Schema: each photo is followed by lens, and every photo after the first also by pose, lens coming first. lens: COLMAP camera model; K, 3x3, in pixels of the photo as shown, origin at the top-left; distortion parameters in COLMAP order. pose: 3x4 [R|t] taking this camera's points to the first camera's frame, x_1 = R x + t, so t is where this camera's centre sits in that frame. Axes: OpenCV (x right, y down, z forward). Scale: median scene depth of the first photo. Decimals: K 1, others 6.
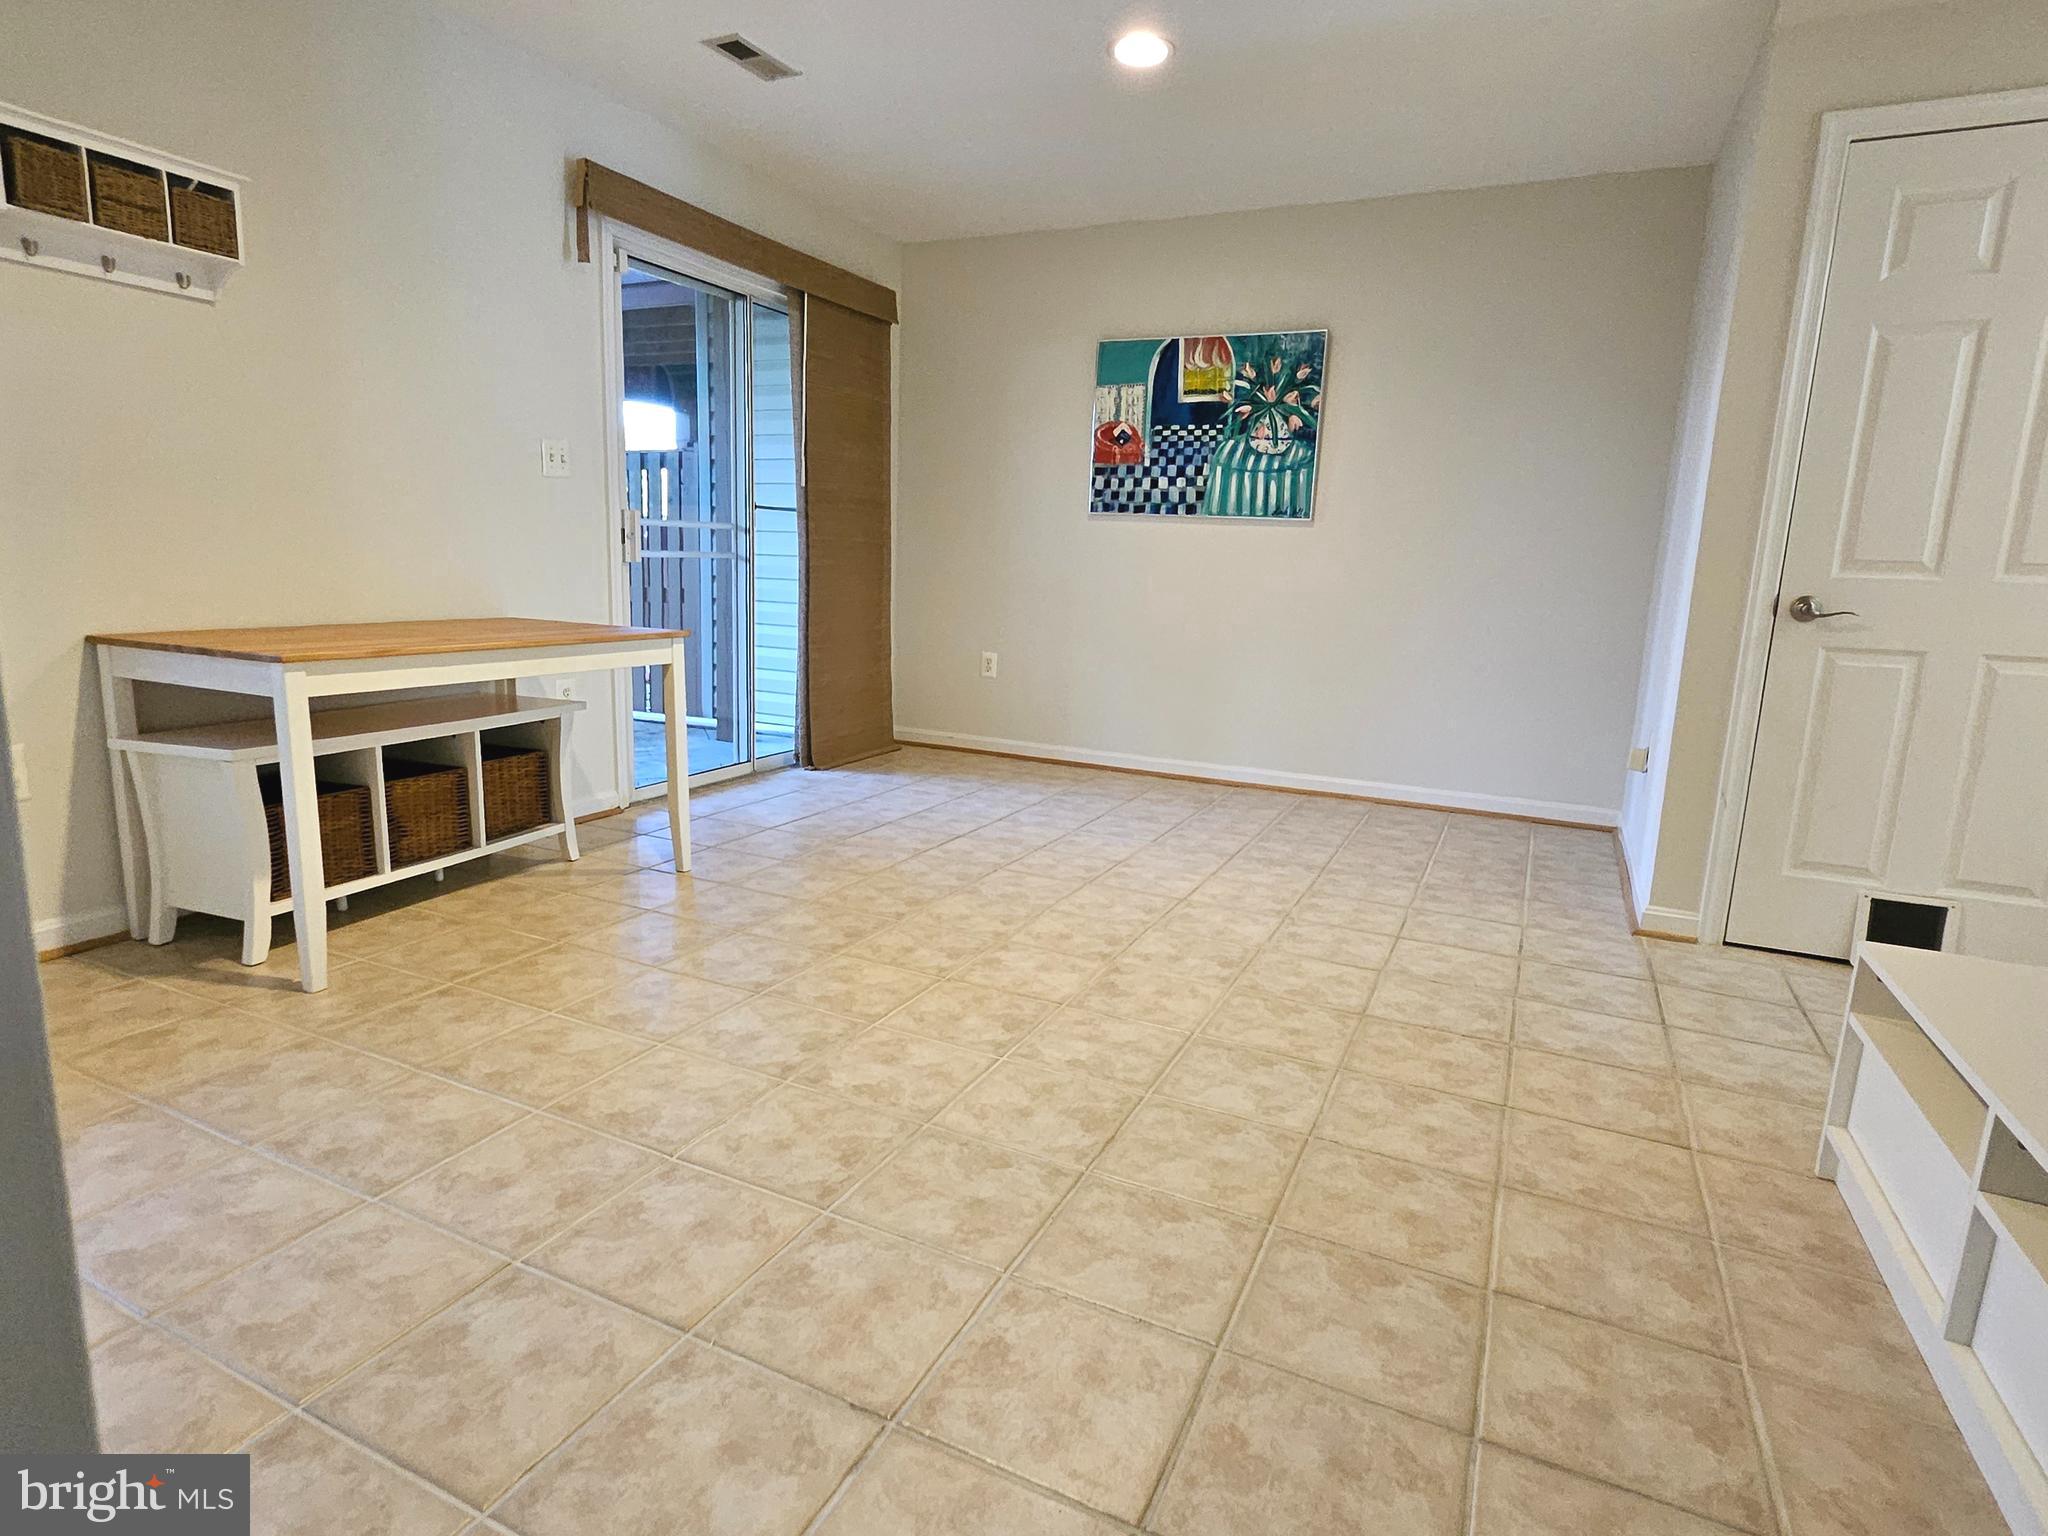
lens RADIAL K [[1113.4, 0, 1003.7], [0, 1113.4, 753.4], [0, 0, 1]] dist [0.005262, -0.000978]
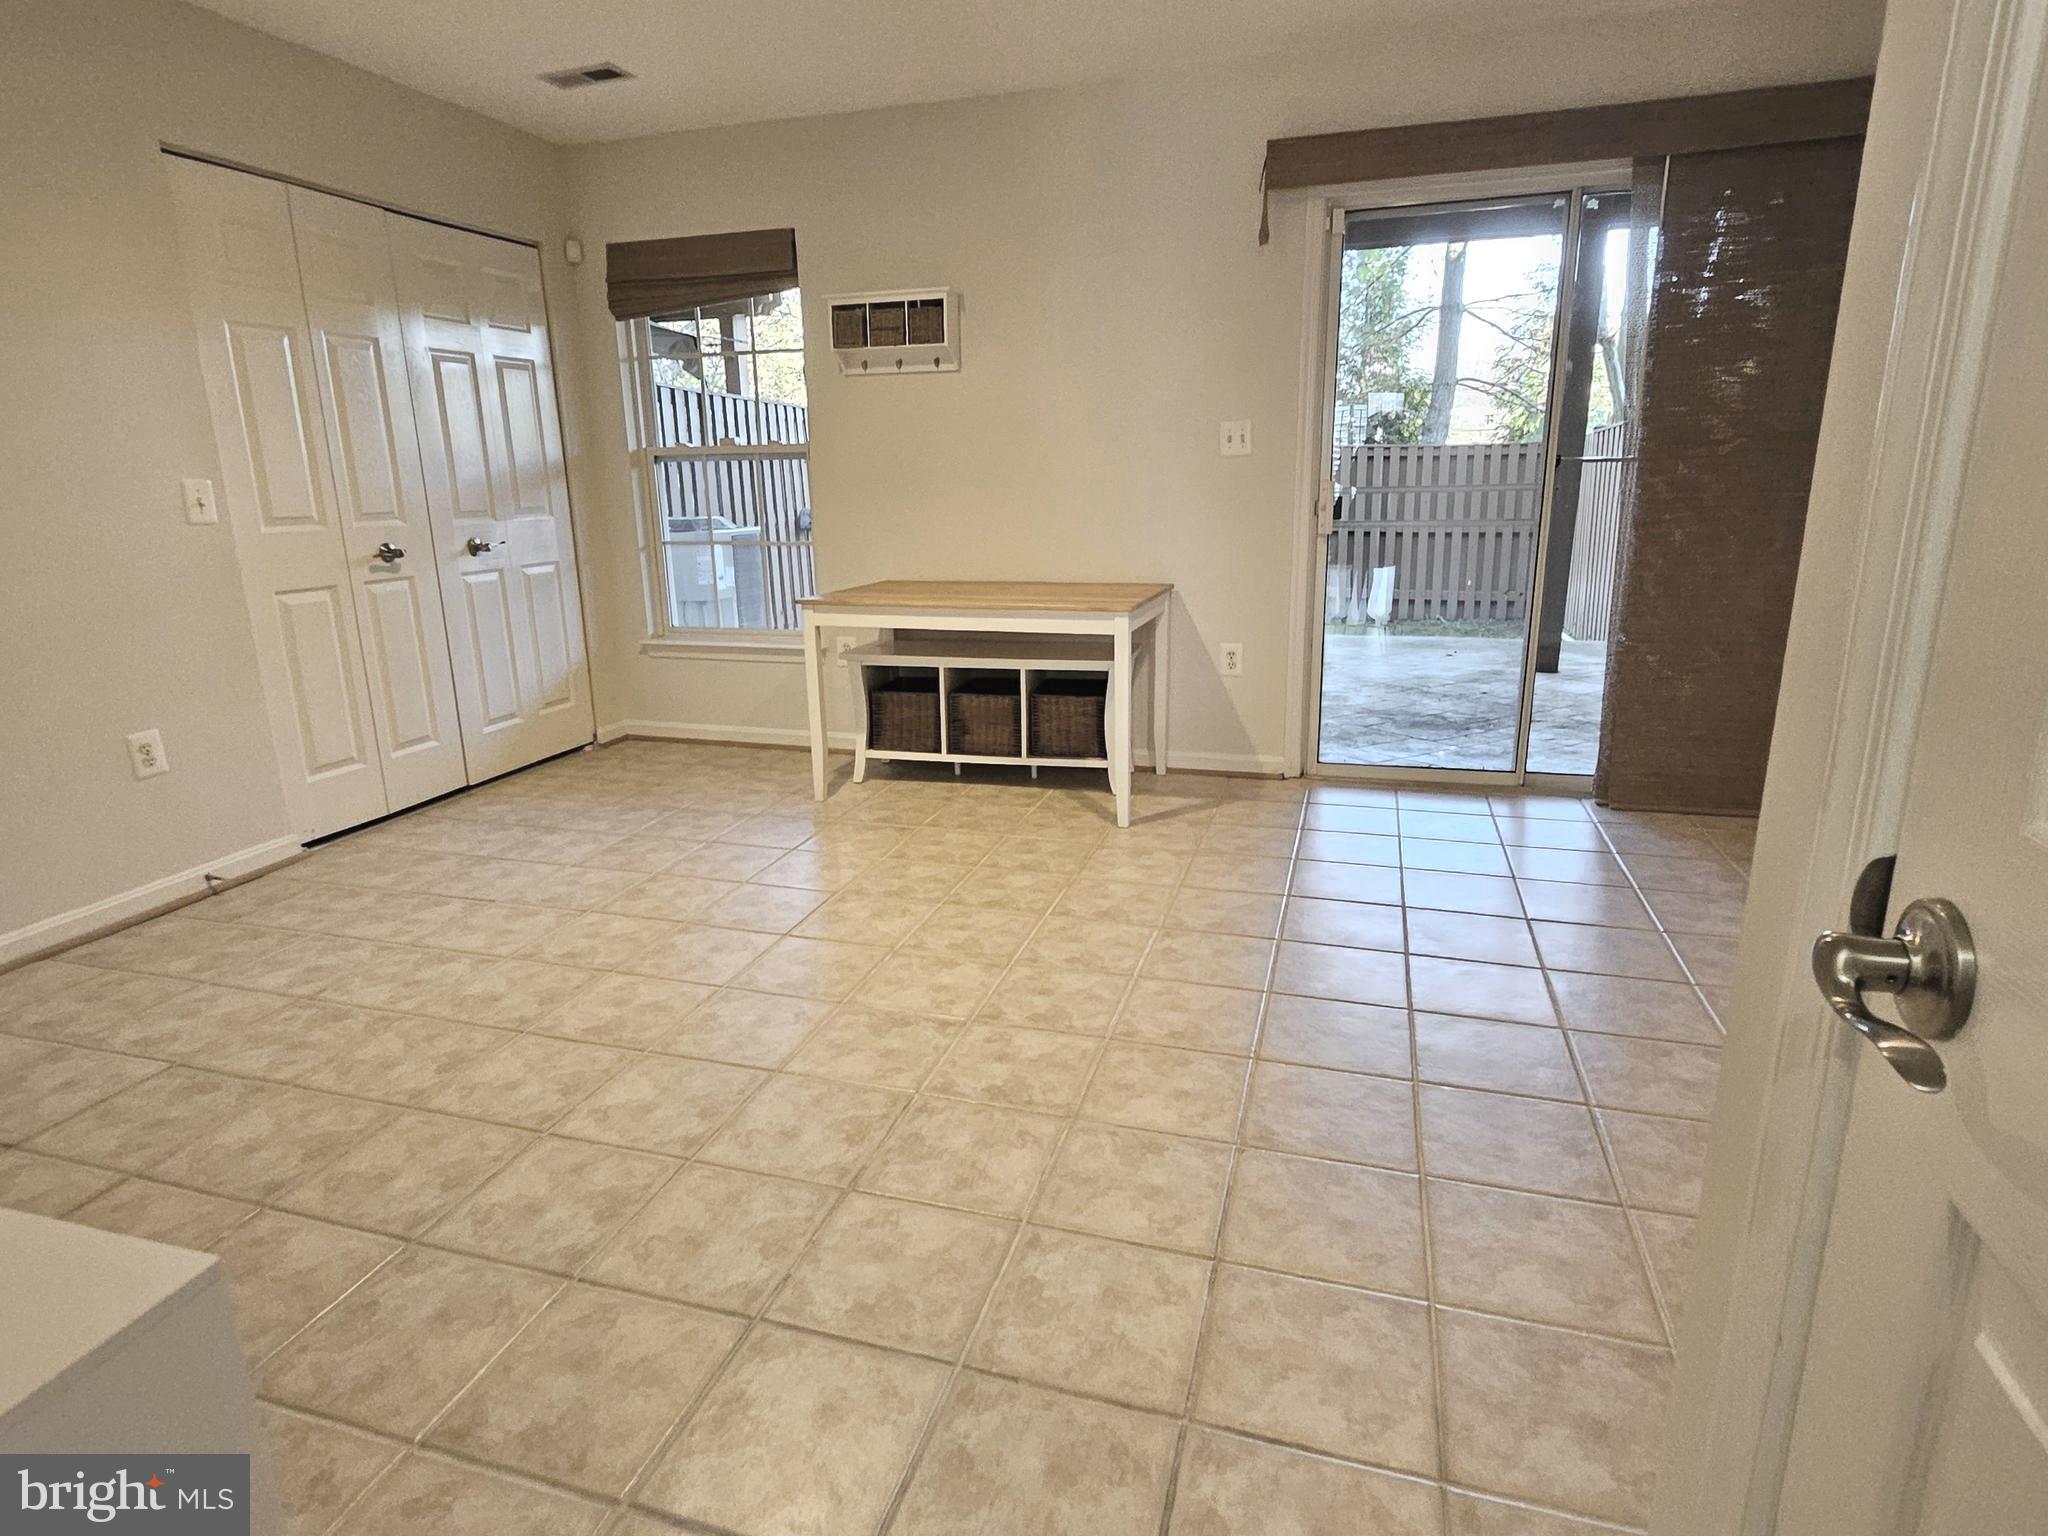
lens RADIAL K [[1113.4, 0, 1014.0], [0, 1113.4, 754.9], [0, 0, 1]] dist [0.005262, -0.000978]
pose [[0.155557, 0.208406, -0.965593, 0.965724], [-0.152375, 0.970855, 0.184994, -0.194548], [0.976004, 0.118355, 0.182779, 0.907912]]
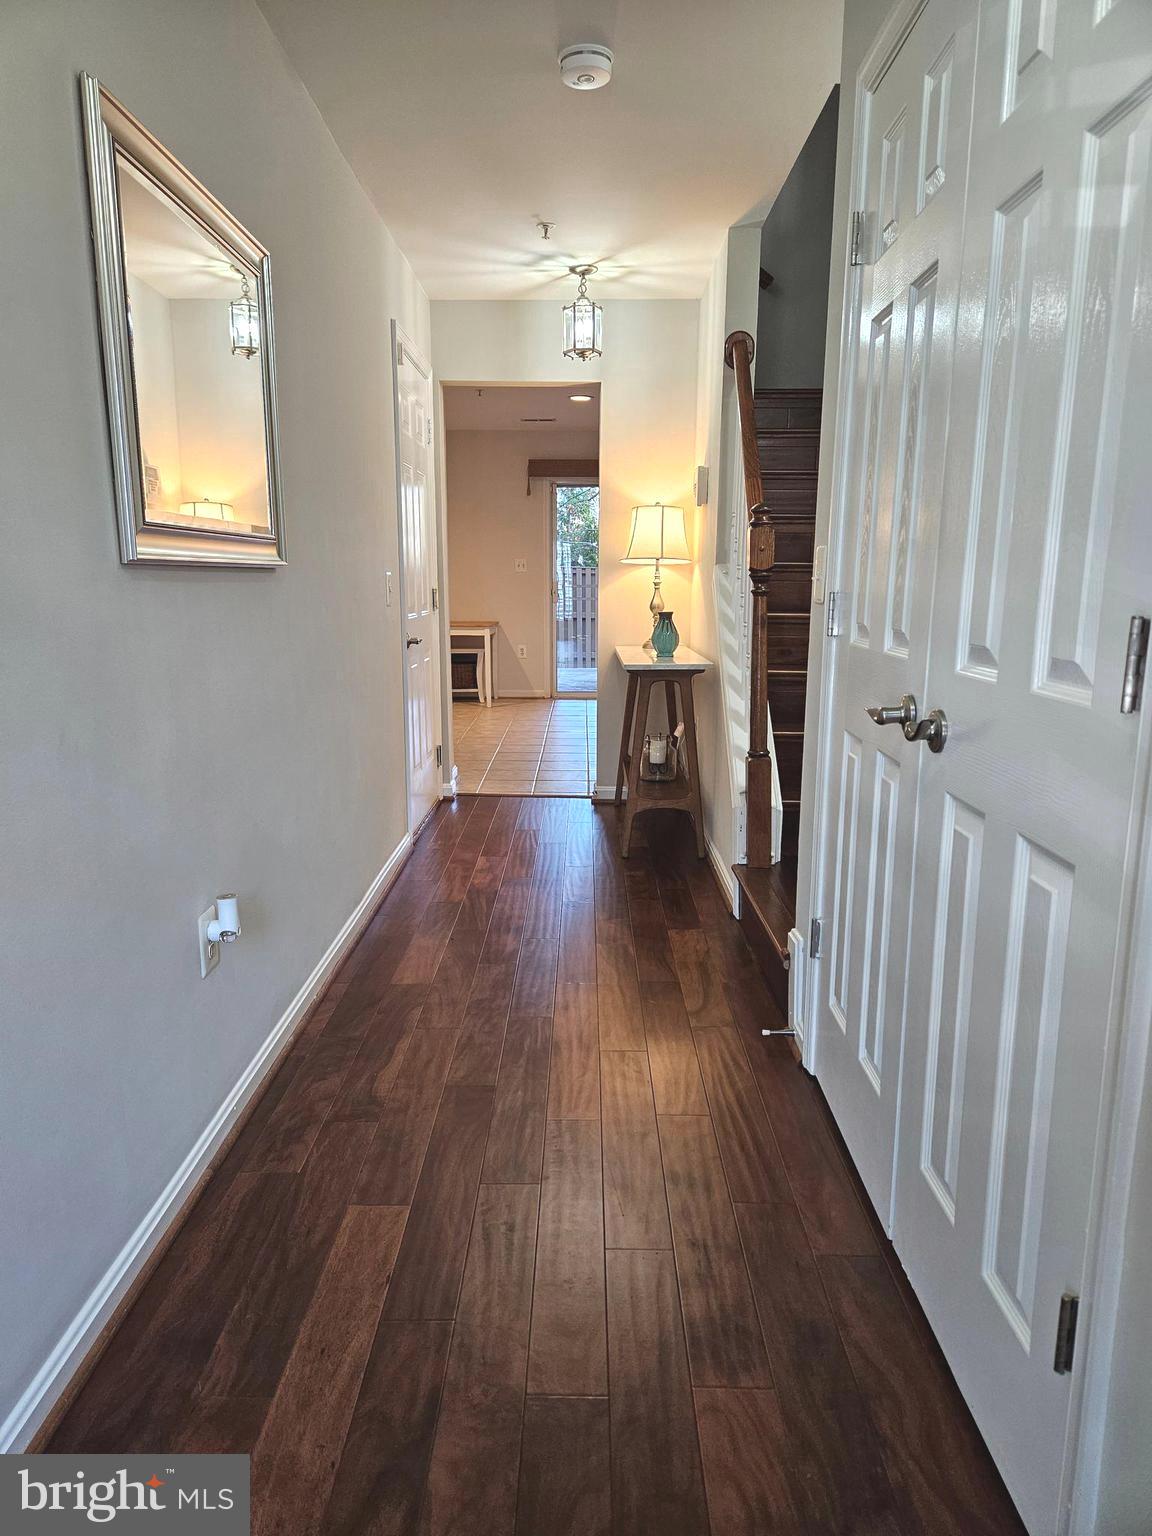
lens RADIAL K [[1023.3, 0, 572.4], [0, 1023.3, 773.5], [0, 0, 1]] dist [0.081140, -0.062963]
pose [[0.434242, 0.138456, -0.890092, 2.918165], [-0.153314, 0.985060, 0.078432, 0.035335], [0.887653, 0.102406, 0.448982, 0.015456]]
